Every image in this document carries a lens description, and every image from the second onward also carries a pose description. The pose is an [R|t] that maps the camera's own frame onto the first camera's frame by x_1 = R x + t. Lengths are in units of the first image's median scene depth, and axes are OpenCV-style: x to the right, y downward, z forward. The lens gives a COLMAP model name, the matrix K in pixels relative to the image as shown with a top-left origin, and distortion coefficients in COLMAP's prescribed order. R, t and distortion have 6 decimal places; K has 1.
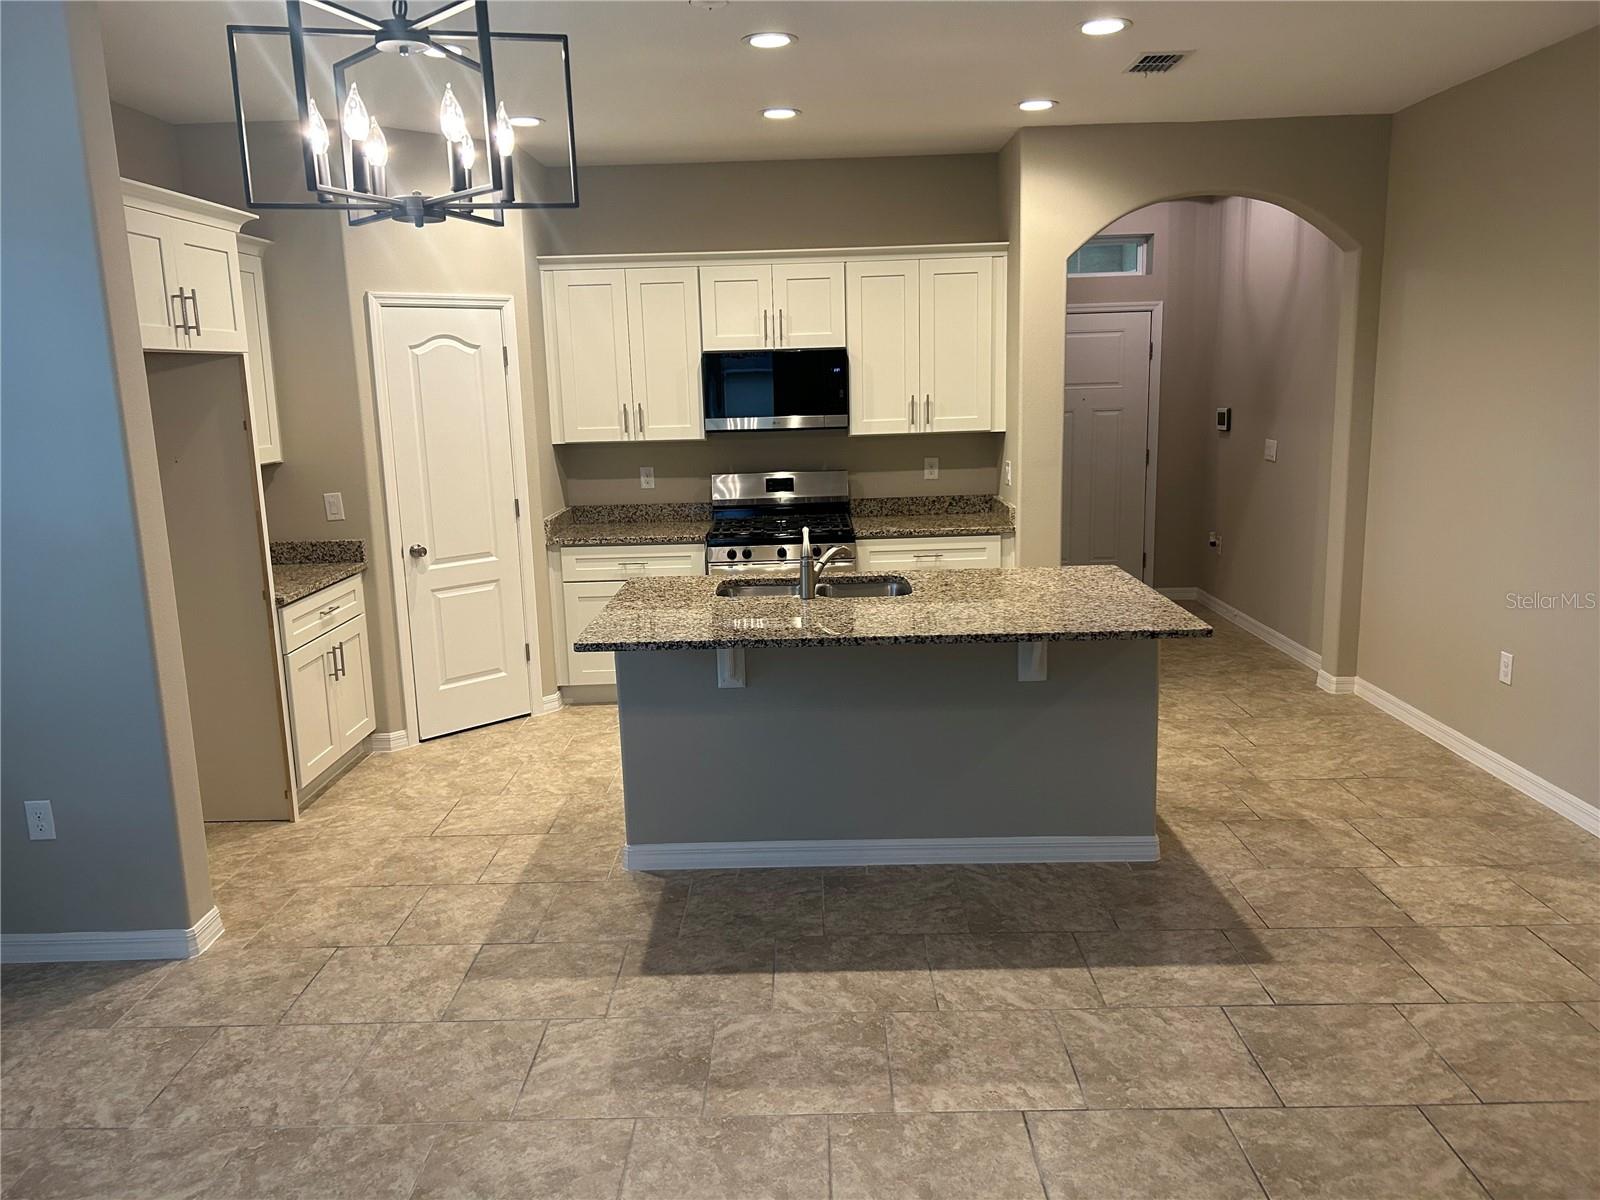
lens RADIAL K [[1209.4, 0, 794.3], [0, 1209.4, 599.8], [0, 0, 1]] dist [0.052346, -0.052082]
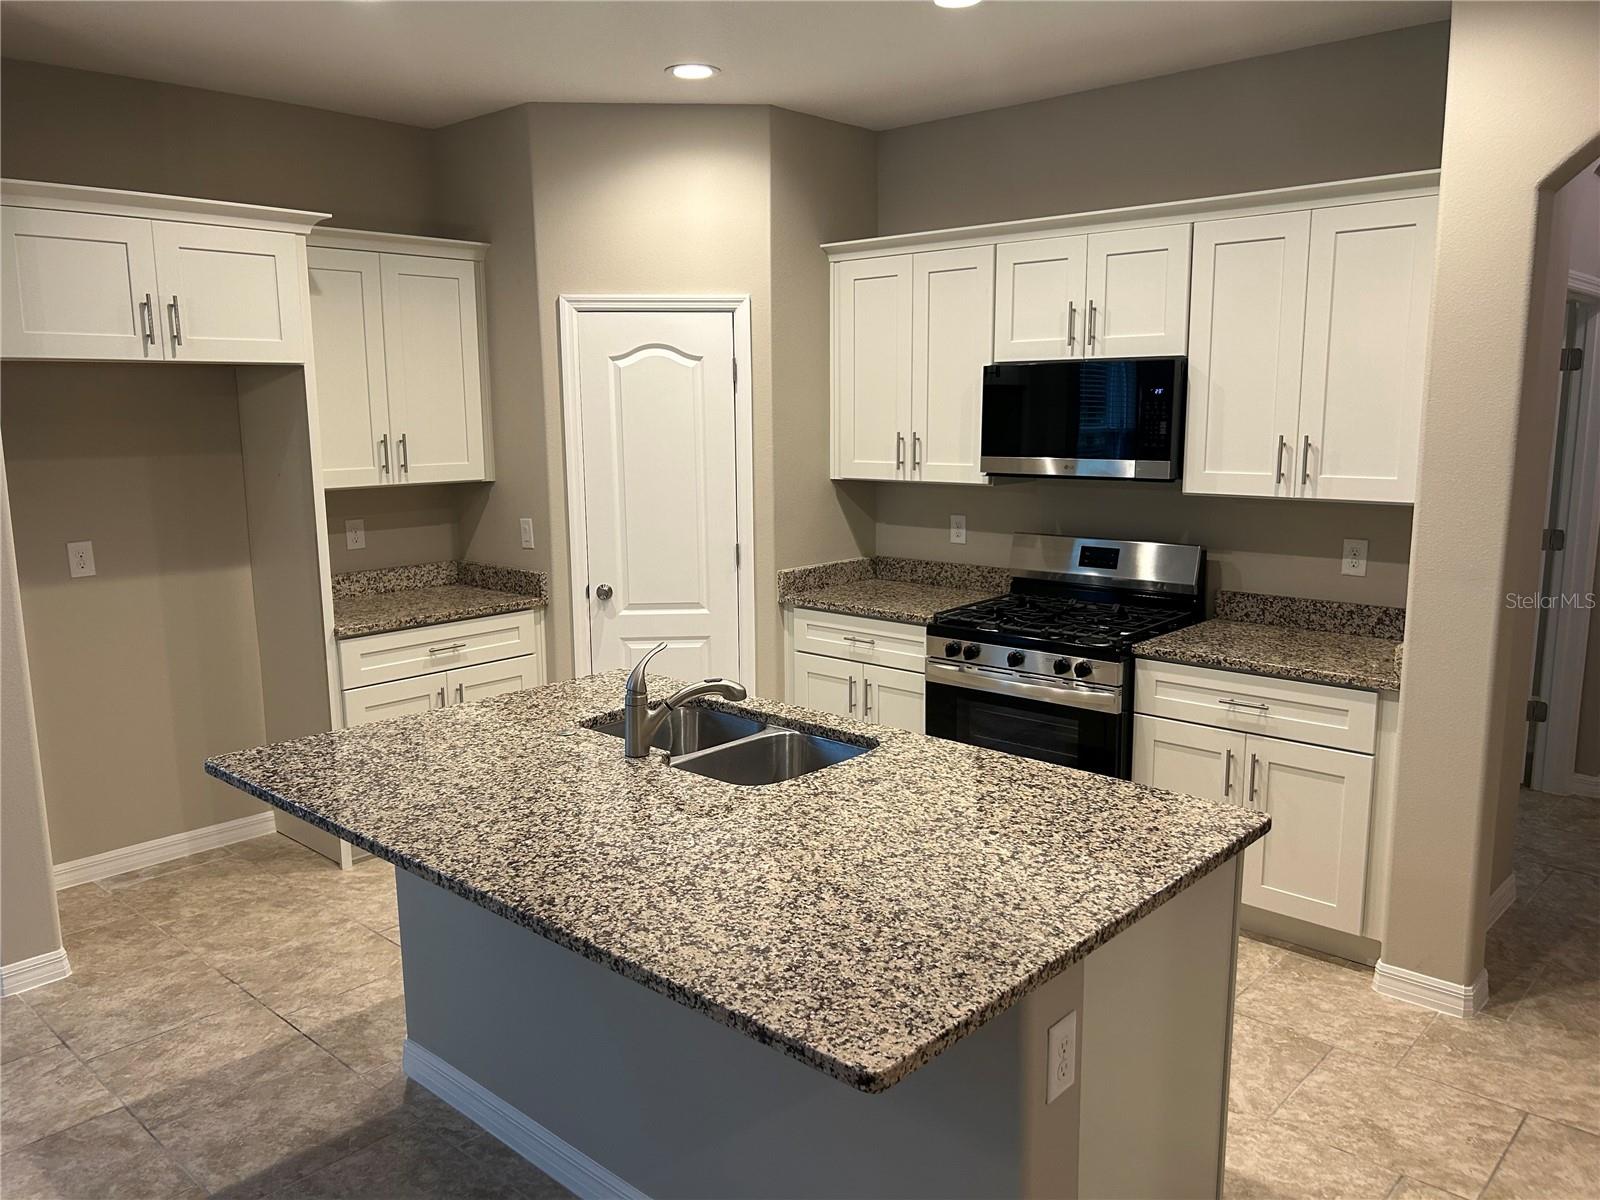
lens RADIAL K [[1209.4, 0, 802.4], [0, 1209.4, 609.6], [0, 0, 1]] dist [0.052346, -0.052082]
pose [[0.748592, 0.136056, -0.648921, 0.330210], [-0.134685, 0.989518, 0.052095, -0.084177], [0.649207, 0.048402, 0.759070, 0.395580]]
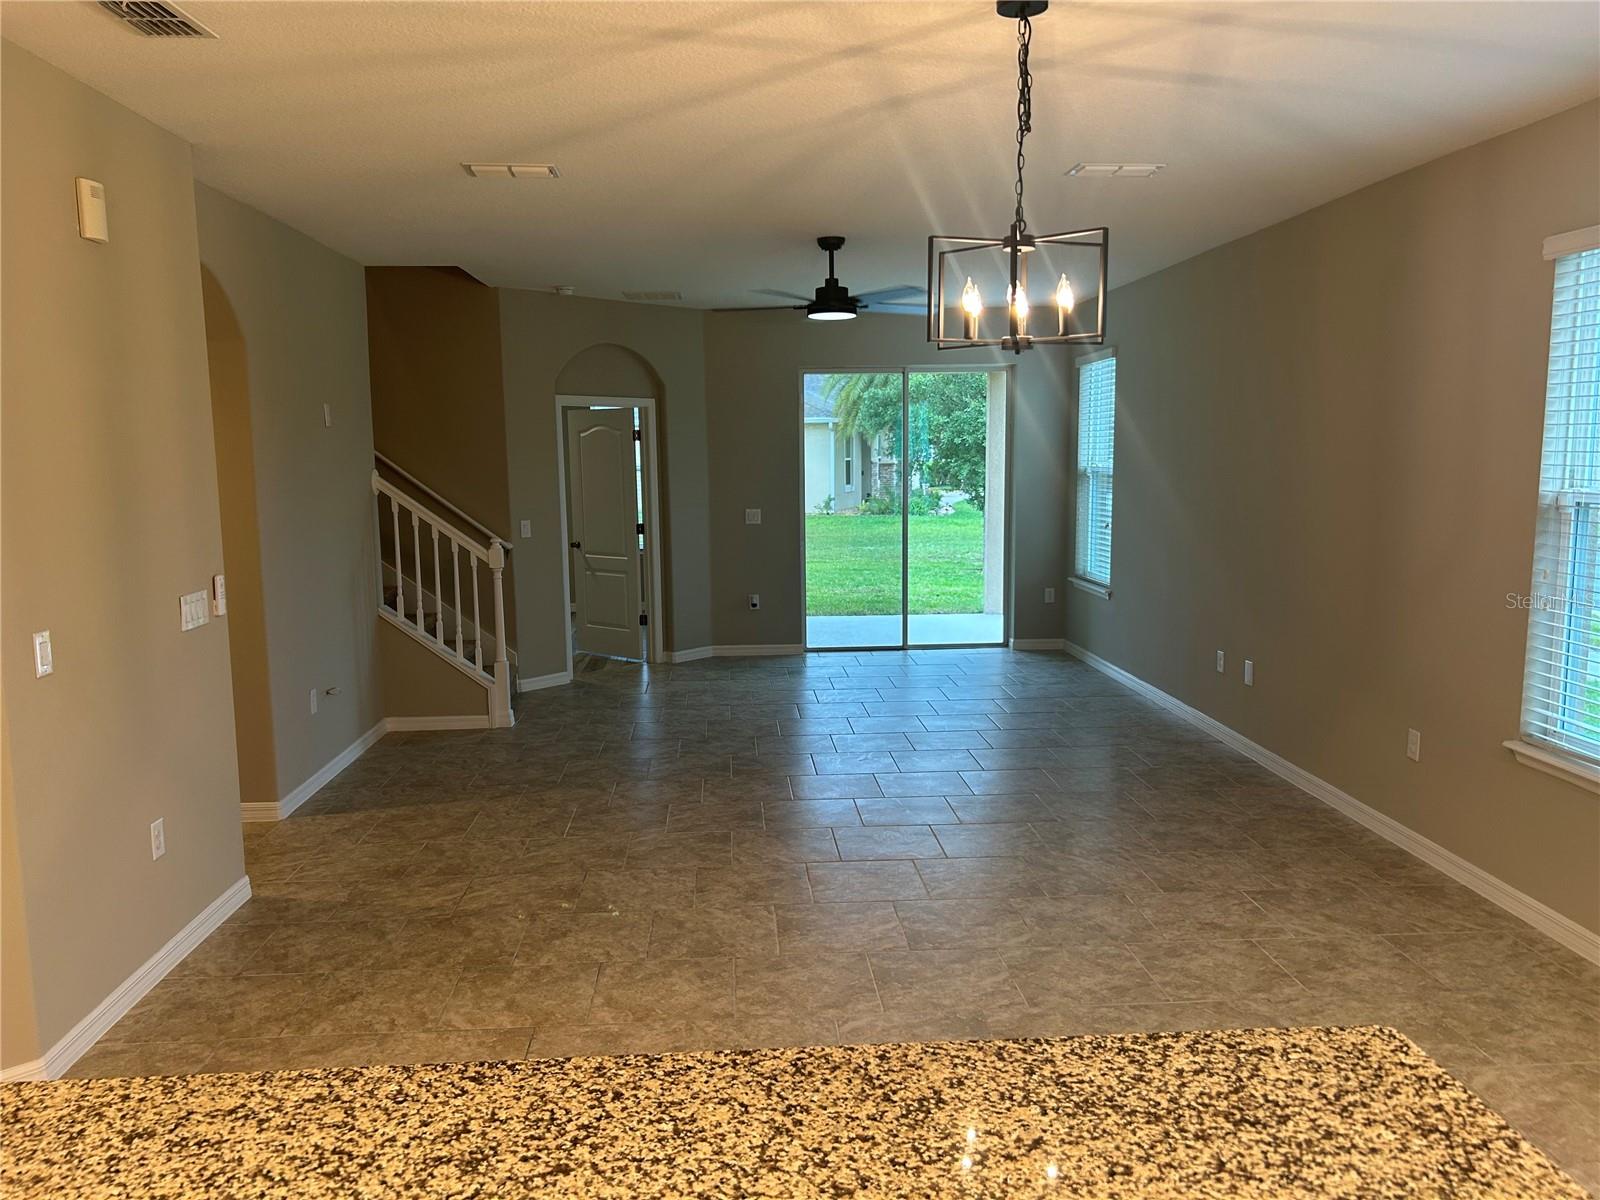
lens RADIAL K [[1209.4, 0, 807.5], [0, 1209.4, 601.8], [0, 0, 1]] dist [0.052346, -0.052082]
pose [[-0.995750, 0.051957, -0.076041, 0.034697], [0.026225, 0.951446, 0.306697, -0.154951], [0.088284, 0.303400, -0.948765, 0.810366]]
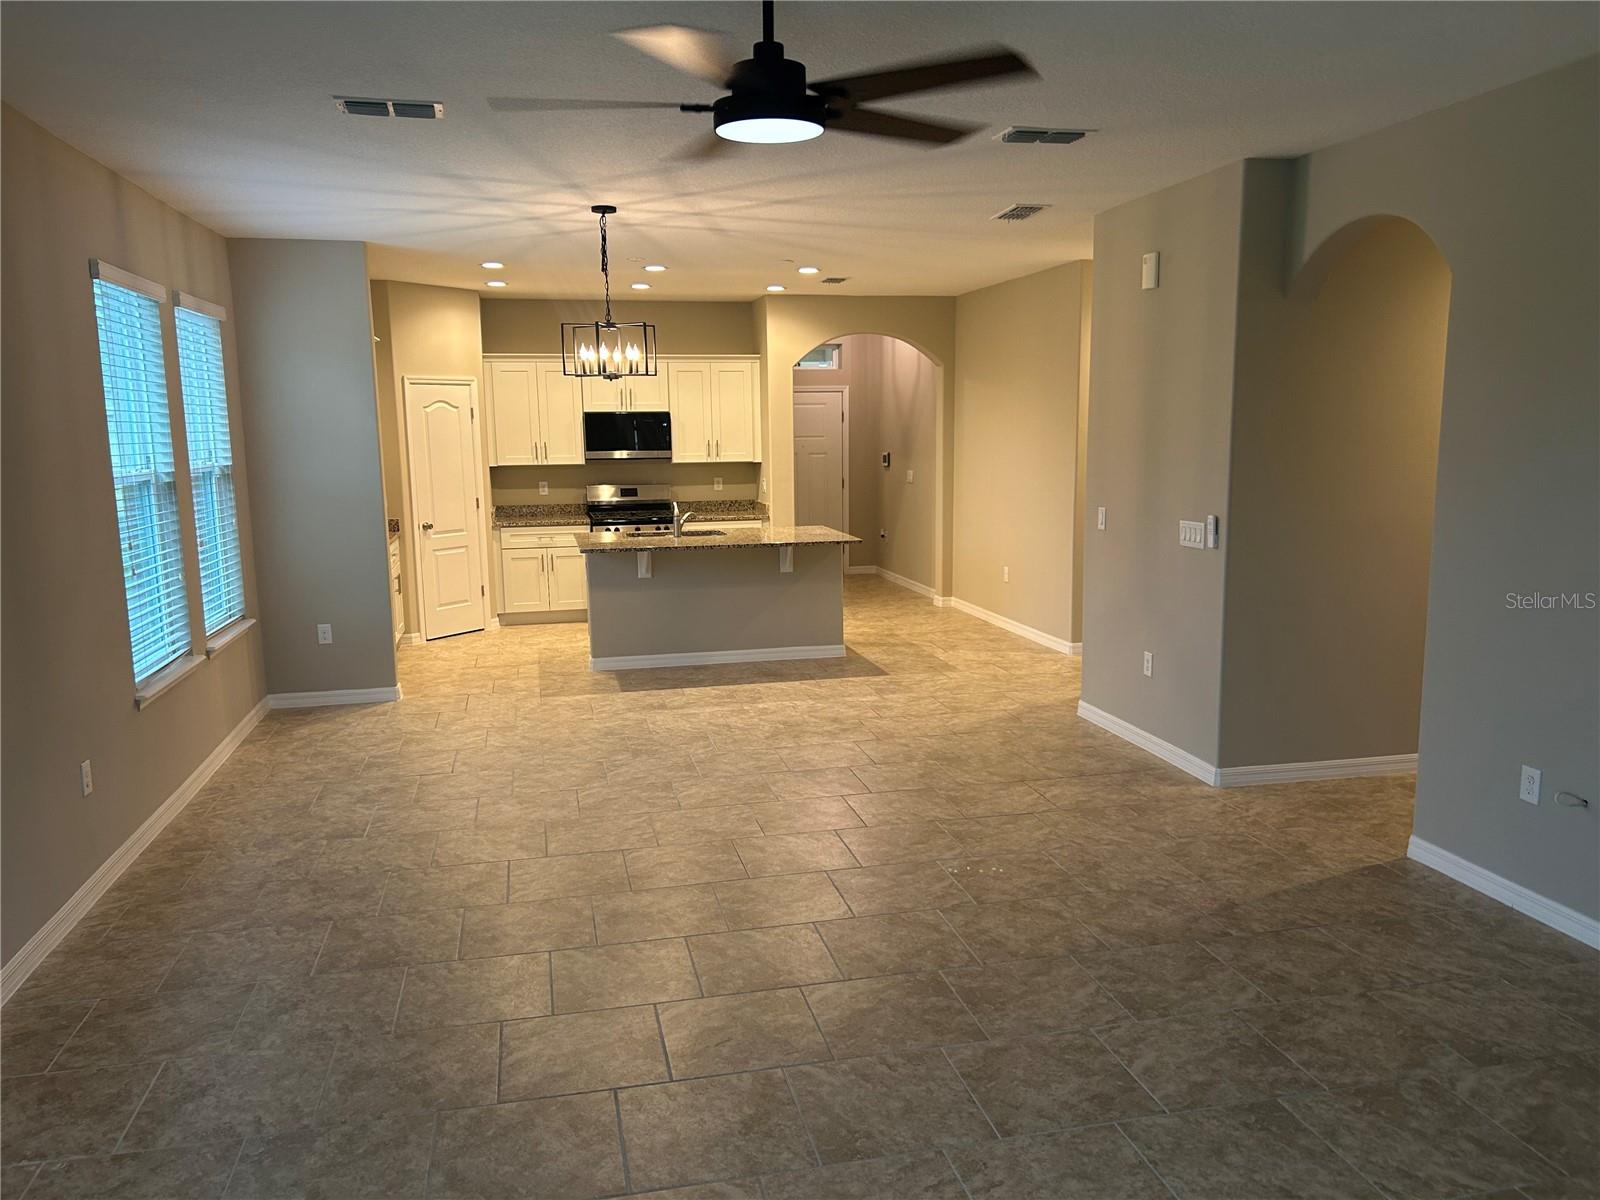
lens RADIAL K [[1209.4, 0, 818.5], [0, 1209.4, 627.5], [0, 0, 1]] dist [0.052346, -0.052082]
pose [[0.969653, -0.023263, 0.243376, -0.178611], [0.028052, 0.999475, -0.016232, 0.131929], [-0.242870, 0.022566, 0.969796, -0.714106]]
